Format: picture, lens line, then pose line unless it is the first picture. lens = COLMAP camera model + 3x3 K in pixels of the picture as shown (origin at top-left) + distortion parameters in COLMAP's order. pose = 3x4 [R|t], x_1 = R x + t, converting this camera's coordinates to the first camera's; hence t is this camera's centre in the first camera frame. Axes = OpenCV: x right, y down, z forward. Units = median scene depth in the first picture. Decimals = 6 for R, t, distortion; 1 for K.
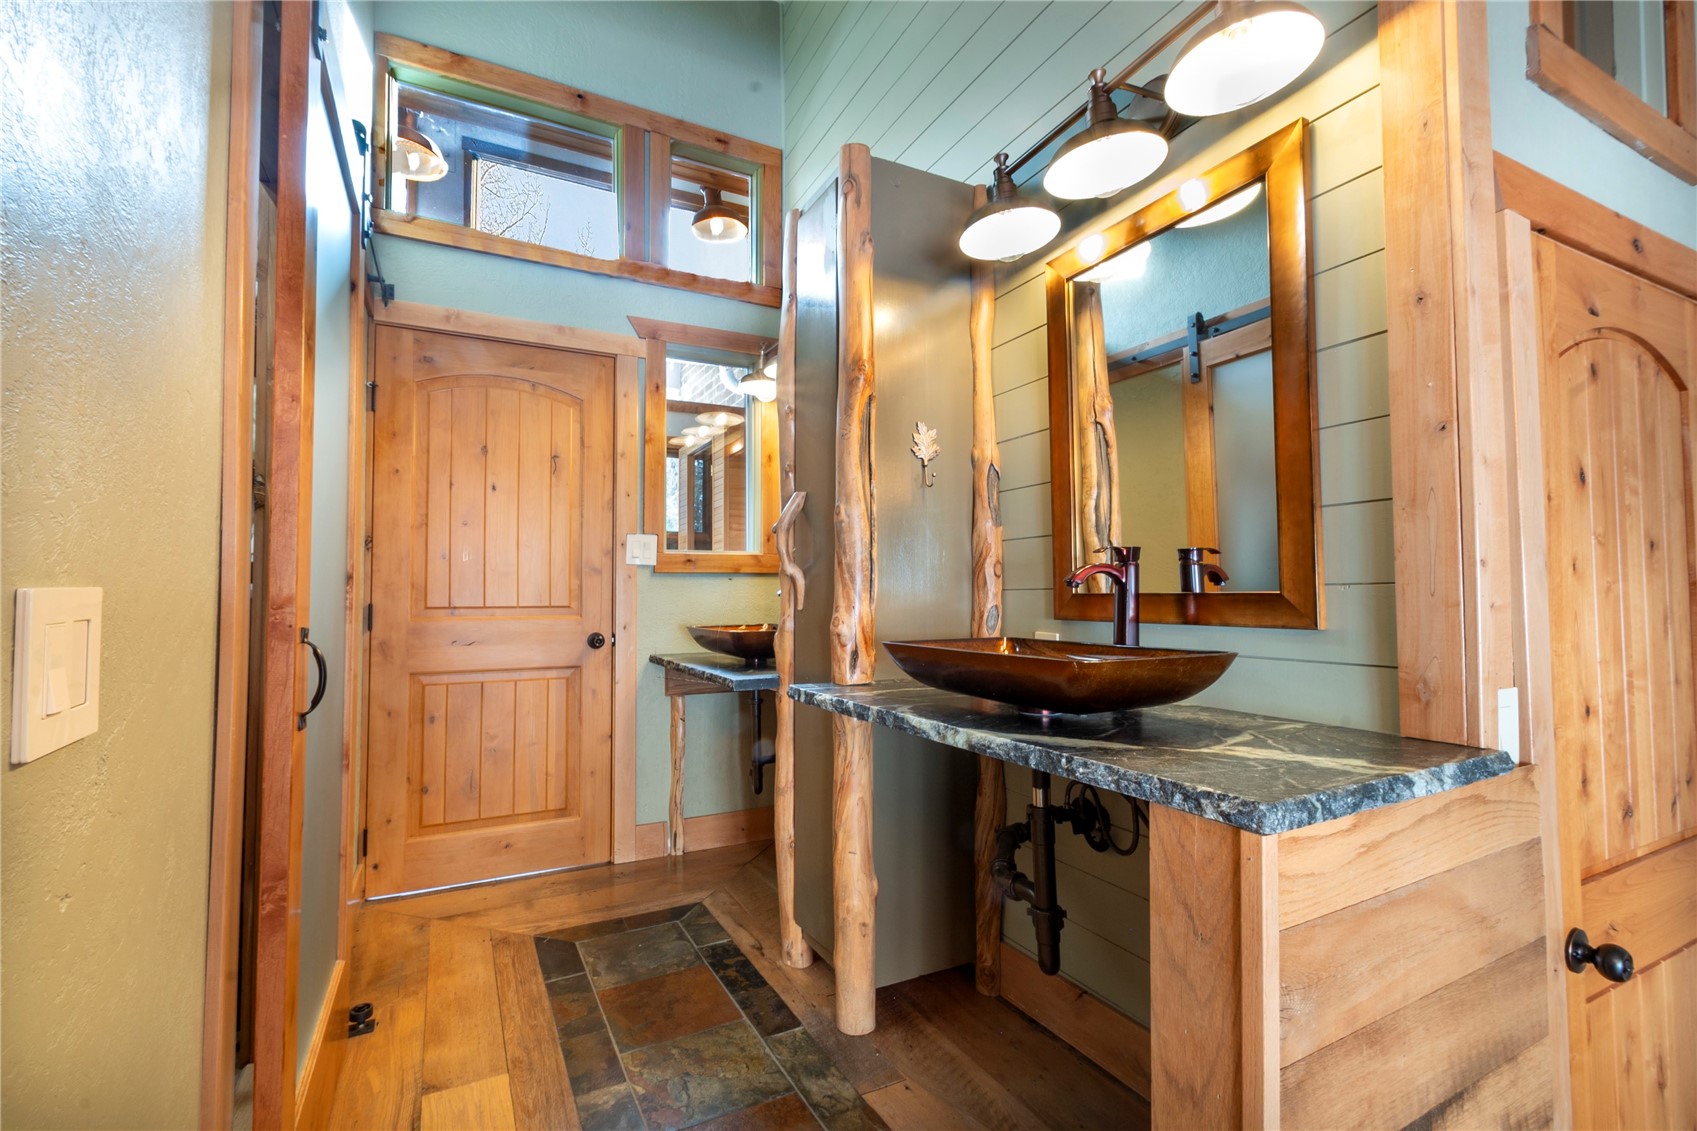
lens RADIAL K [[743.5, 0, 853.8], [0, 743.5, 565.4], [0, 0, 1]] dist [0.005640, -0.000823]
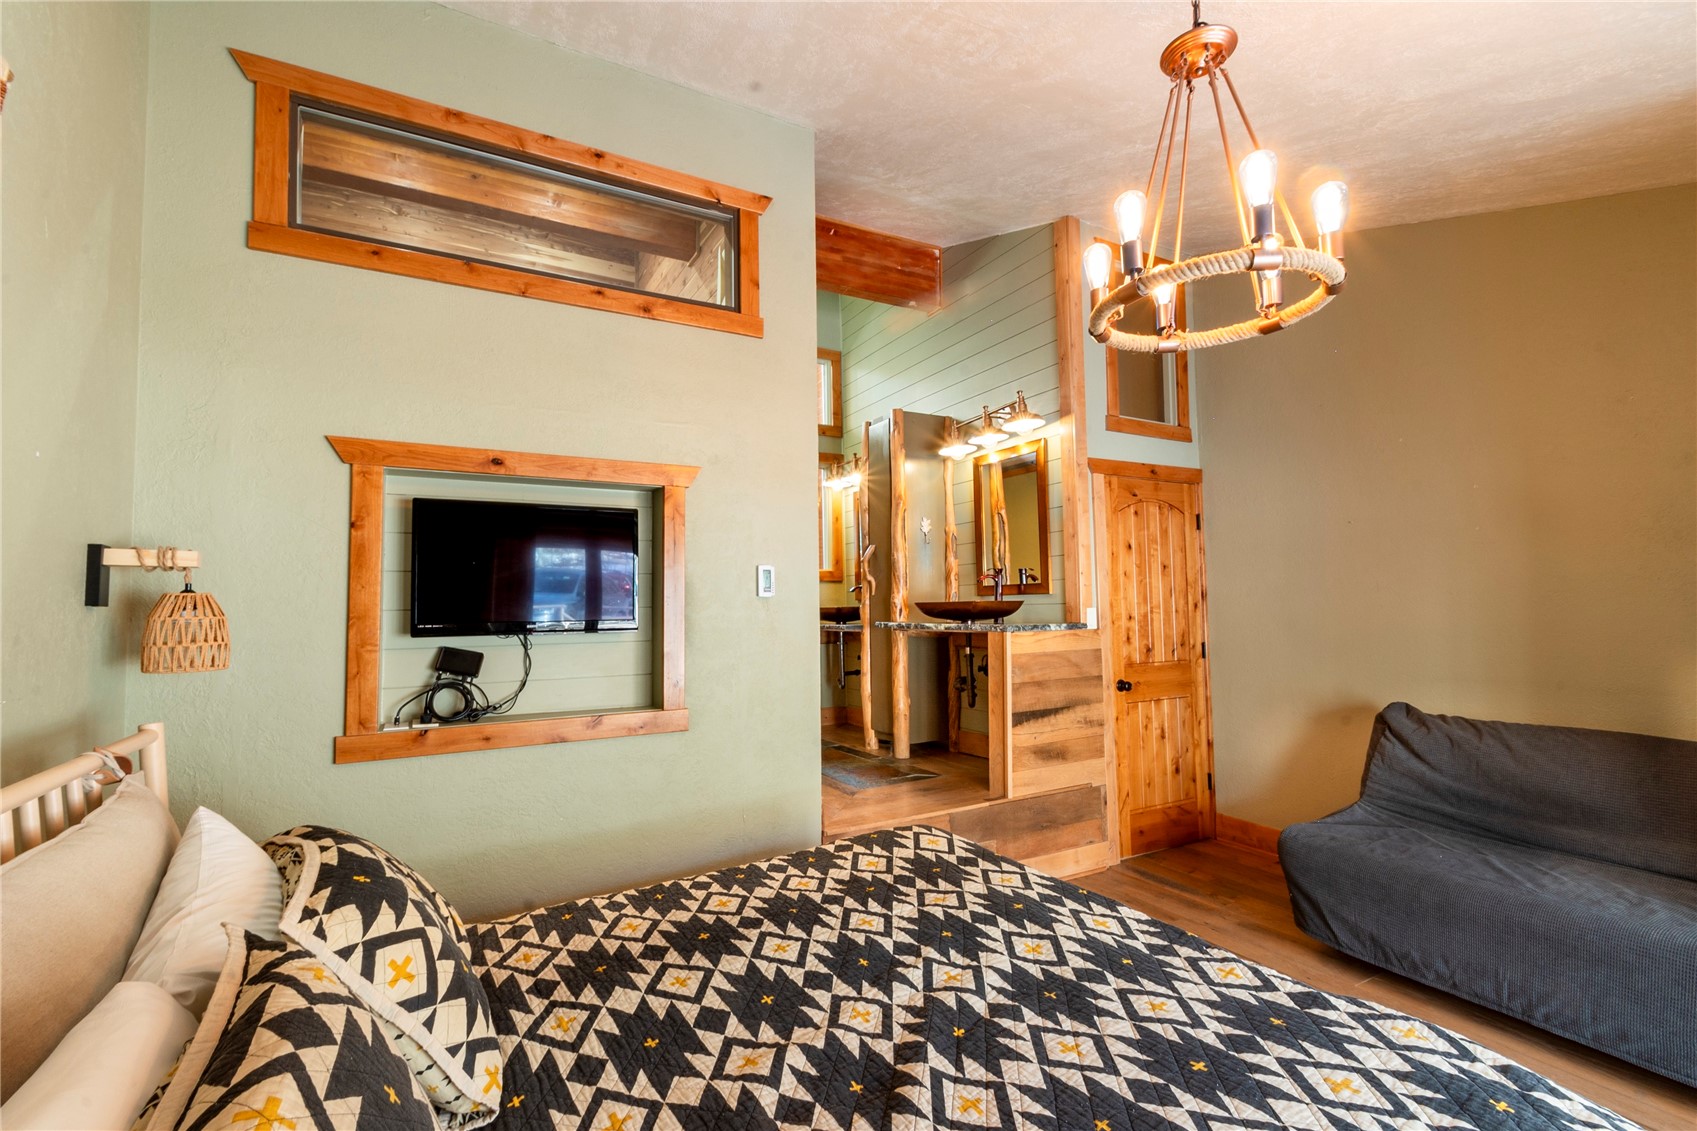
lens RADIAL K [[743.5, 0, 849.3], [0, 743.5, 561.1], [0, 0, 1]] dist [0.005640, -0.000823]
pose [[0.999690, -0.008452, 0.023418, -0.246366], [0.008981, 0.999704, -0.022608, 0.005814], [-0.023220, 0.022812, 0.999470, -1.654609]]
